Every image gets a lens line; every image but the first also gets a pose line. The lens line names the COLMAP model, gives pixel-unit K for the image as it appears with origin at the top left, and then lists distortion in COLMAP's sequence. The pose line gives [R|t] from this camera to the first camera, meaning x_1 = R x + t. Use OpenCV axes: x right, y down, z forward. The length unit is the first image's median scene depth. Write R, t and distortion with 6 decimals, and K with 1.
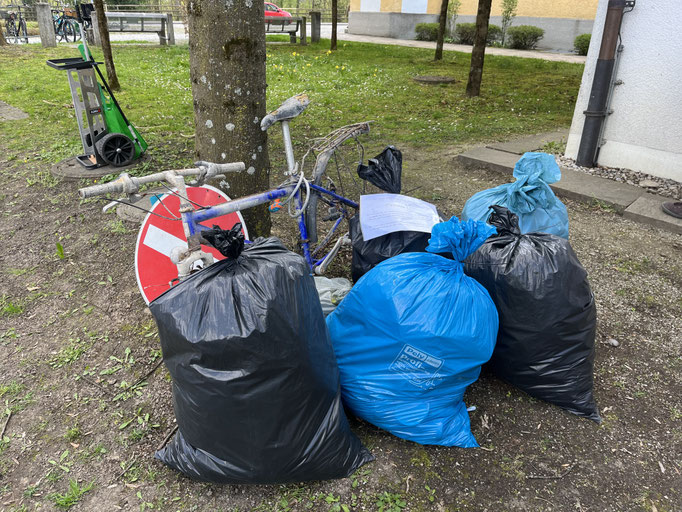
lens RADIAL K [[538.8, 0, 339.6], [0, 538.8, 257.4], [0, 0, 1]] dist [0.048146, -0.052045]
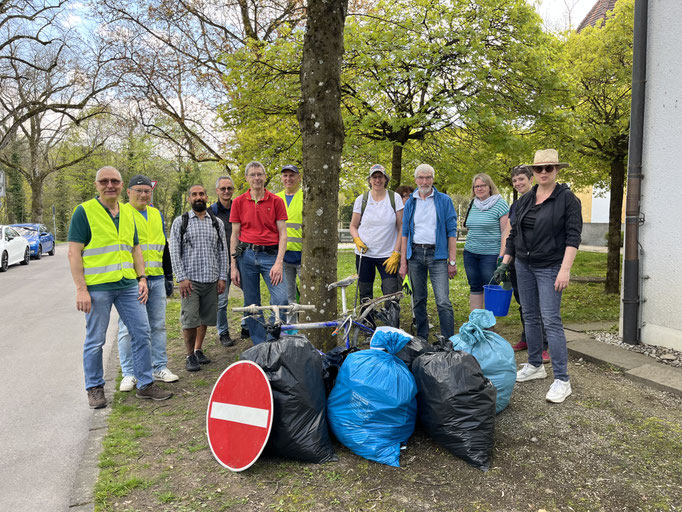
lens RADIAL K [[538.8, 0, 341.9], [0, 538.8, 255.9], [0, 0, 1]] dist [0.048146, -0.052045]
pose [[0.917902, 0.003893, -0.396788, 0.667068], [-0.144736, 0.934345, -0.325654, 0.269029], [0.369469, 0.356348, 0.858201, -0.677231]]
